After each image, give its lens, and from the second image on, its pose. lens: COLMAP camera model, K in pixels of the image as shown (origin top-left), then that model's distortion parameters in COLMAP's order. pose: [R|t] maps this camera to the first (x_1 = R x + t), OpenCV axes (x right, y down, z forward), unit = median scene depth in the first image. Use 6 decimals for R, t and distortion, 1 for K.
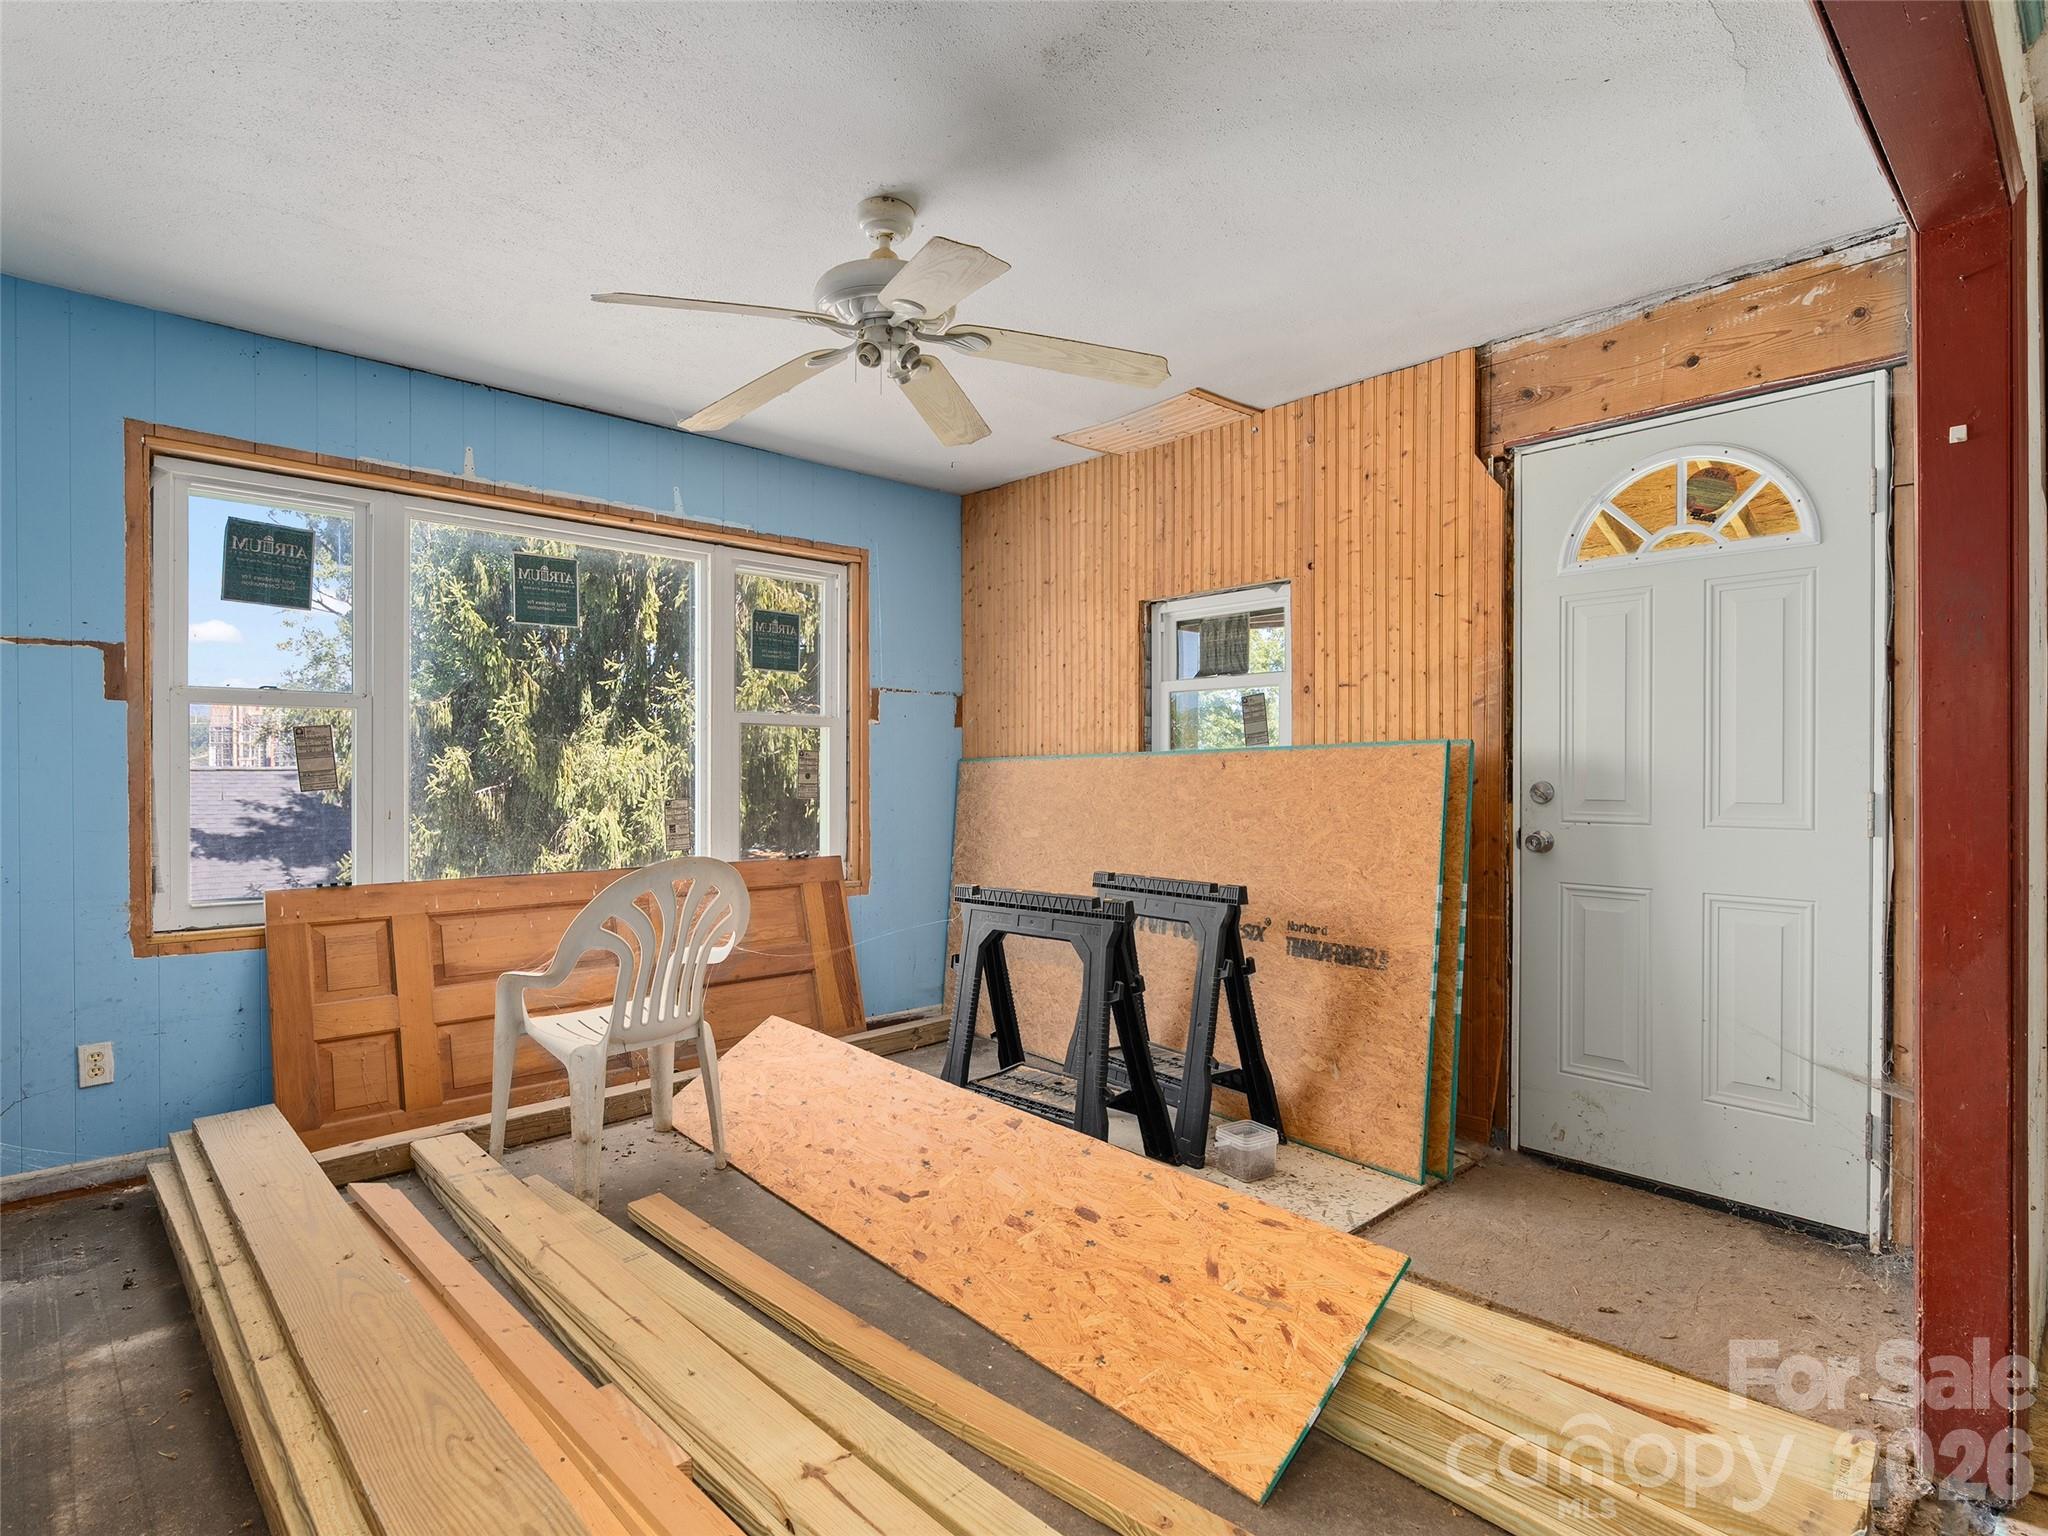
lens RADIAL K [[1042.3, 0, 1031.8], [0, 1042.3, 779.7], [0, 0, 1]] dist [0.003170, 0.001792]
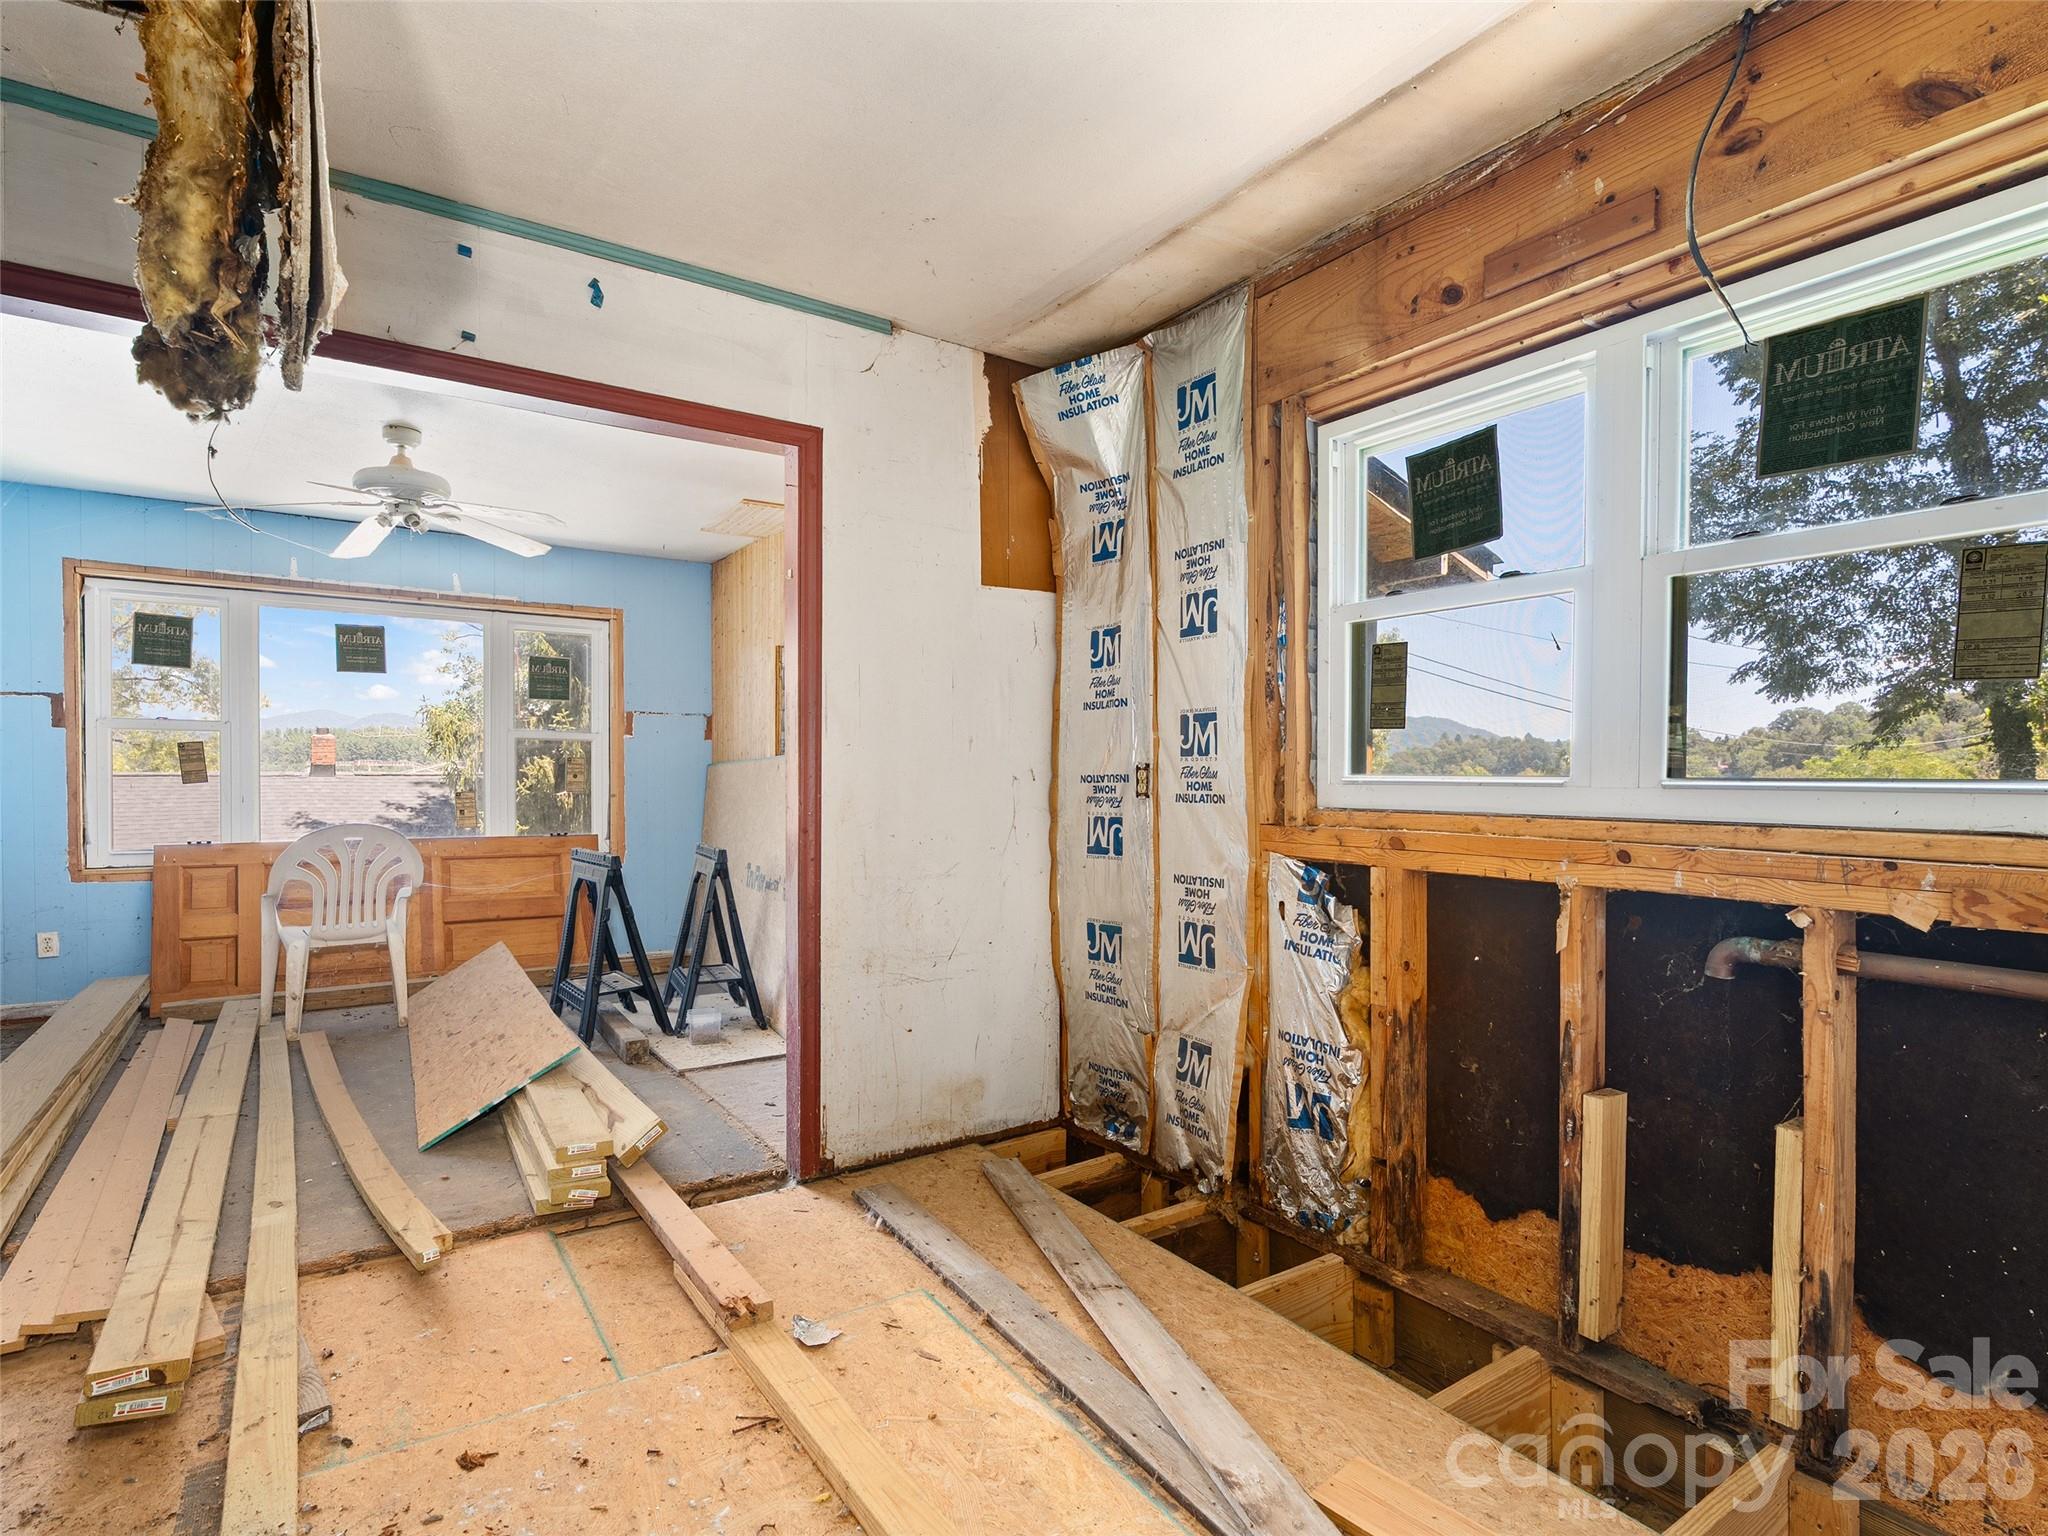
lens RADIAL K [[1042.3, 0, 1017.9], [0, 1042.3, 793.5], [0, 0, 1]] dist [0.003170, 0.001792]
pose [[0.987393, 0.007935, -0.158087, 0.798843], [-0.006423, 0.999929, 0.010070, 0.002236], [0.158155, -0.008928, 0.987374, -0.361299]]
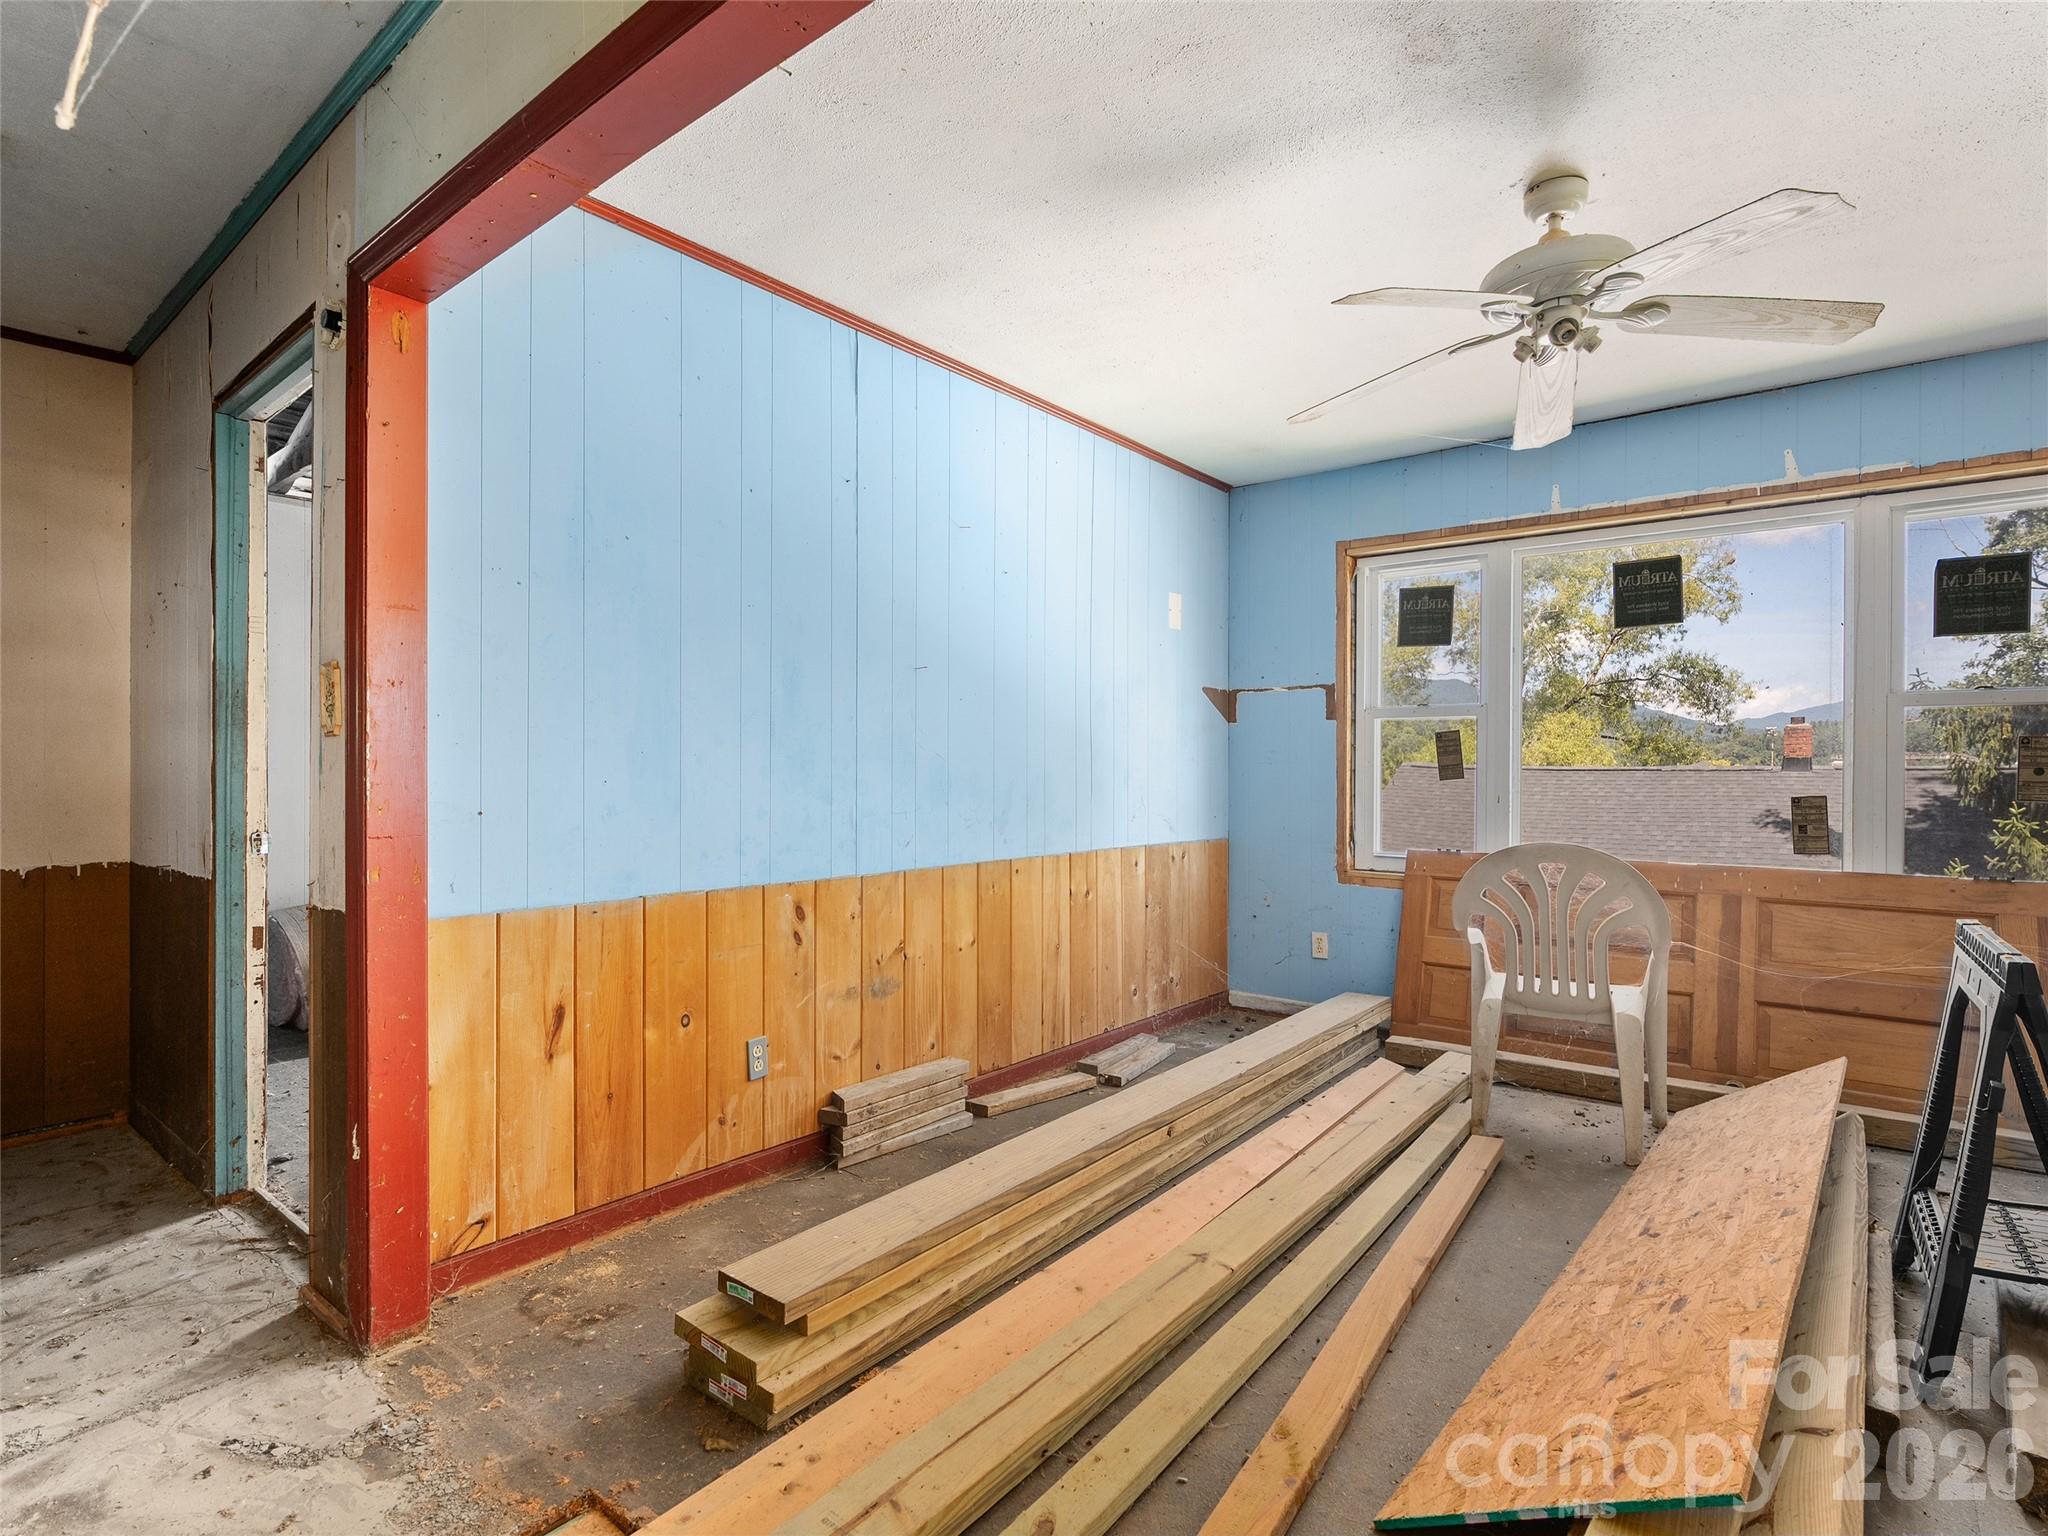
lens RADIAL K [[1042.3, 0, 1026.0], [0, 1042.3, 783.7], [0, 0, 1]] dist [0.003170, 0.001792]
pose [[0.158317, 0.018206, -0.987221, 0.554011], [-0.008505, 0.999818, 0.017074, -0.002137], [0.987352, 0.005694, 0.158443, 0.256499]]
